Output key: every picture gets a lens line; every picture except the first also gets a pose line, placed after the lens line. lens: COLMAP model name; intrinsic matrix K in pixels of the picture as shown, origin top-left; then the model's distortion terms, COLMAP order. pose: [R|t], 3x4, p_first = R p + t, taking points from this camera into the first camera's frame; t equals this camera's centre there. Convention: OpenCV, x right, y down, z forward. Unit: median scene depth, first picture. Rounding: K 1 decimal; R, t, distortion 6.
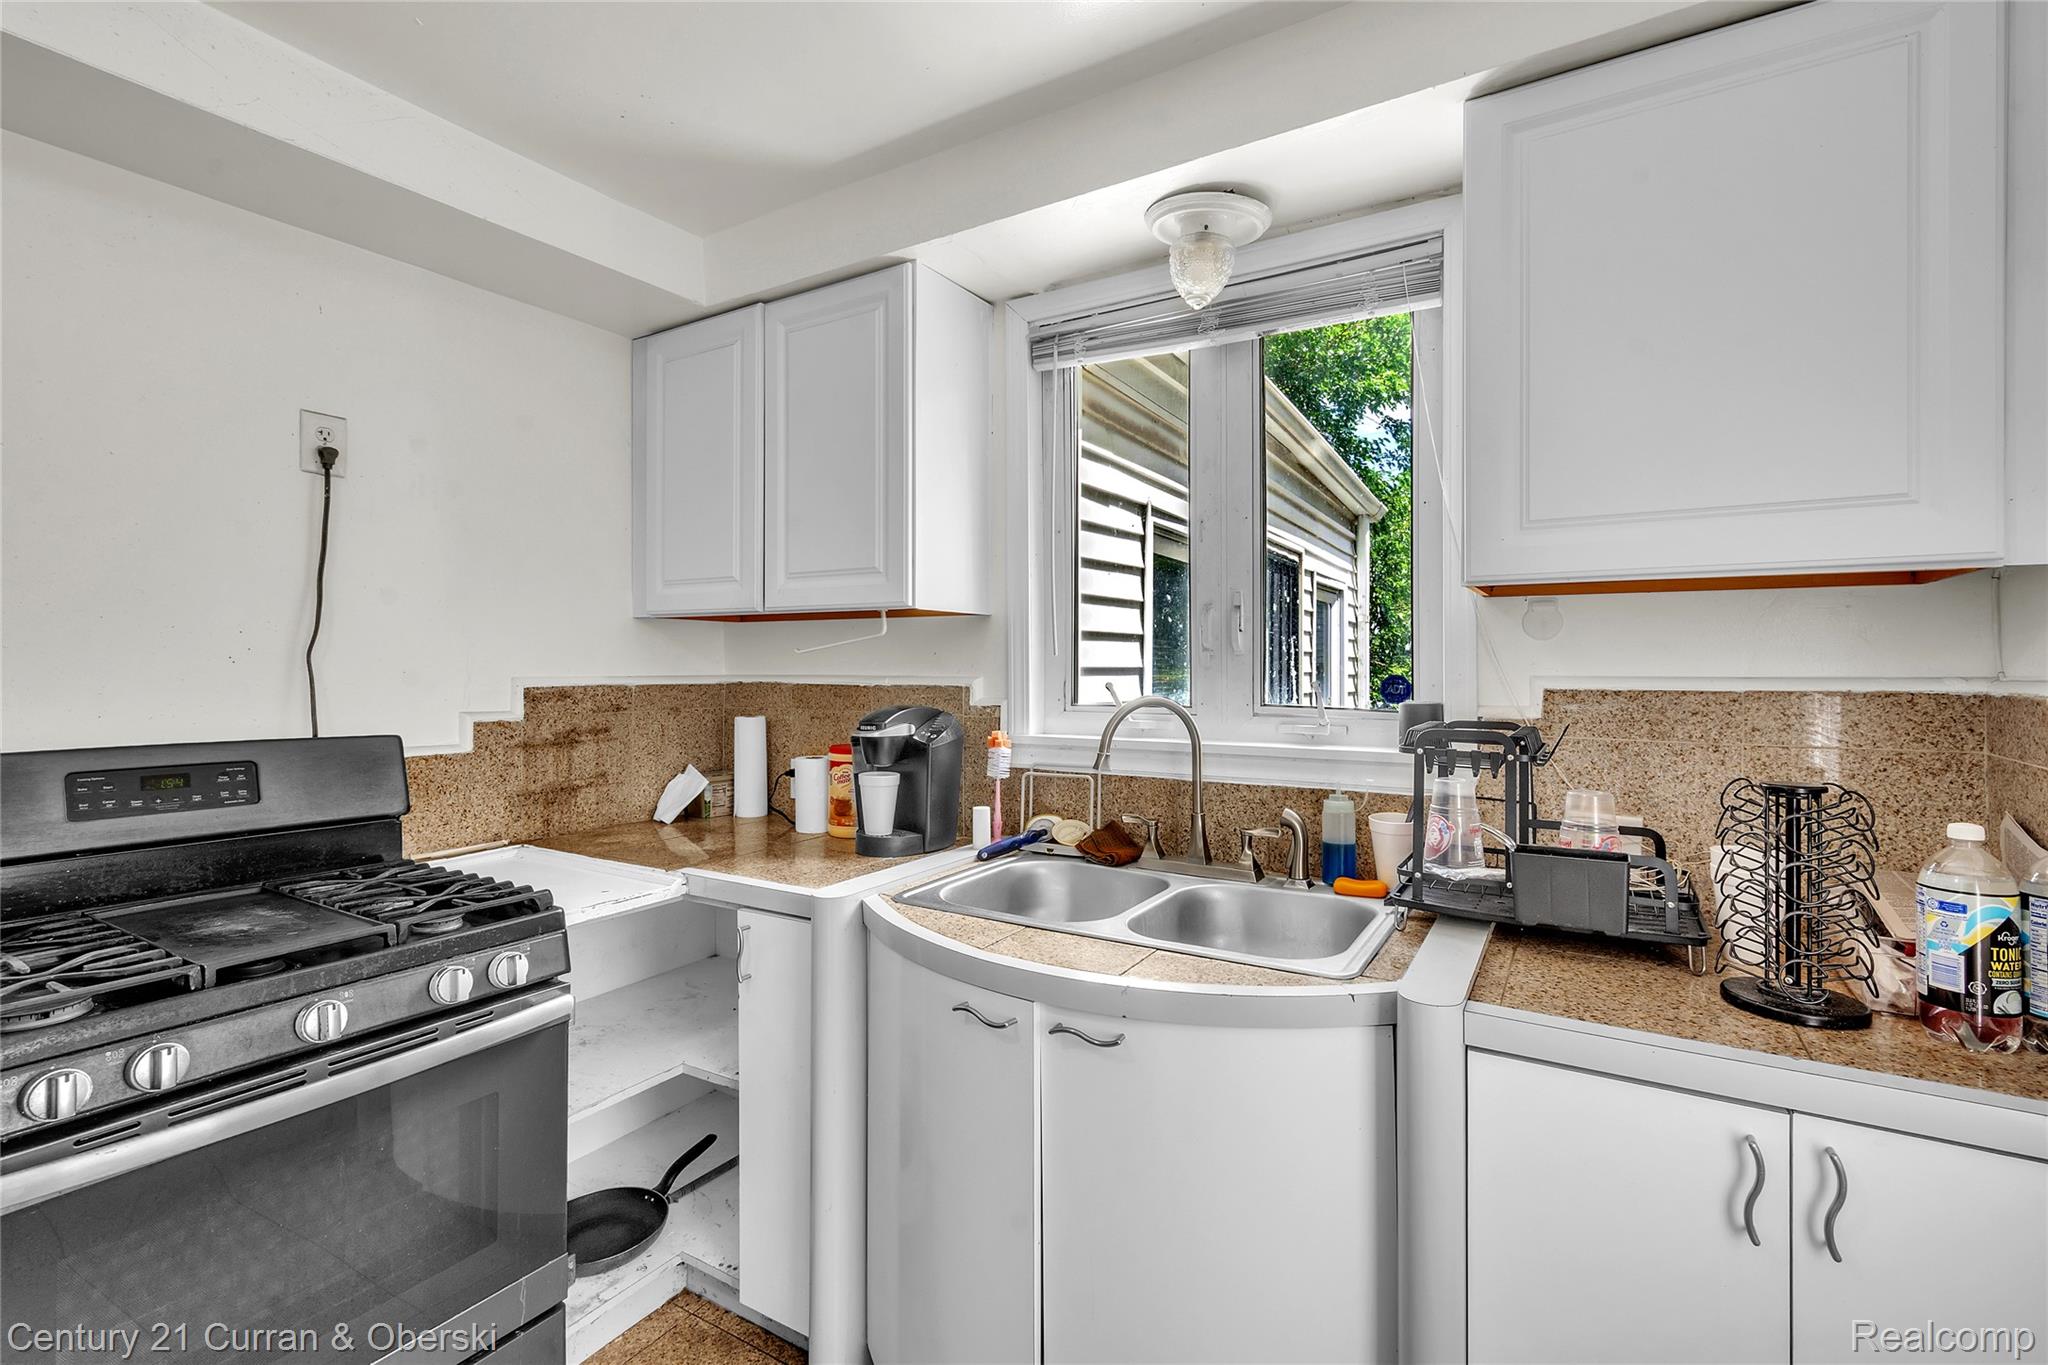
lens RADIAL K [[930.6, 0, 997.4], [0, 930.6, 641.0], [0, 0, 1]] dist [0.010265, -0.001024]
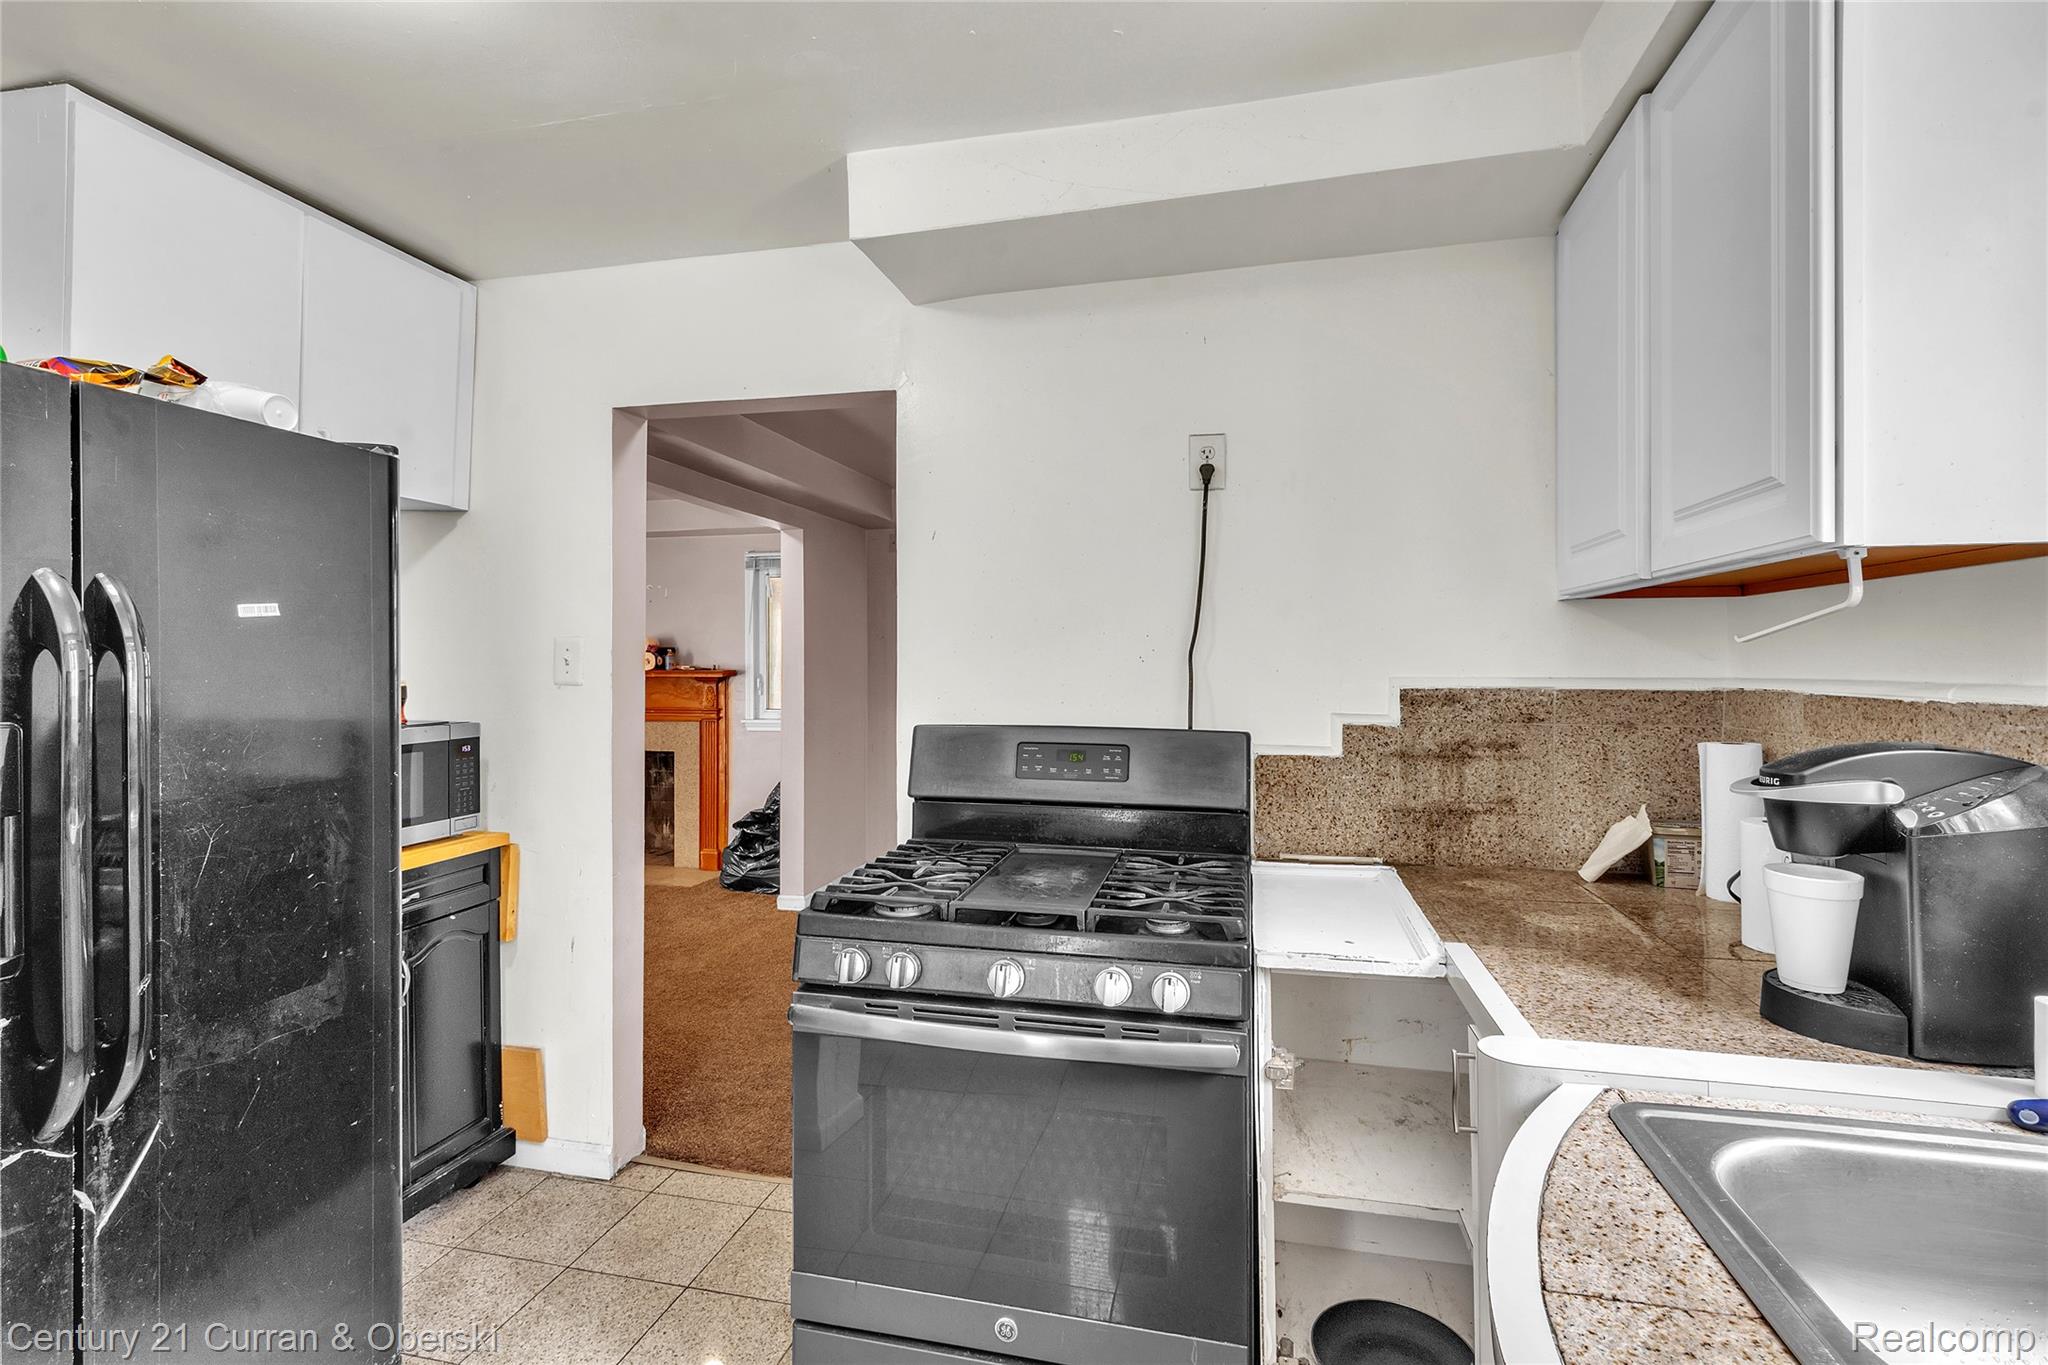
lens RADIAL K [[930.6, 0, 1046.4], [0, 930.6, 657.6], [0, 0, 1]] dist [0.010265, -0.001024]
pose [[0.335876, -0.008034, -0.941872, 0.215436], [0.026258, 0.999655, 0.000836, 0.011442], [0.941540, -0.025012, 0.335971, 0.408007]]
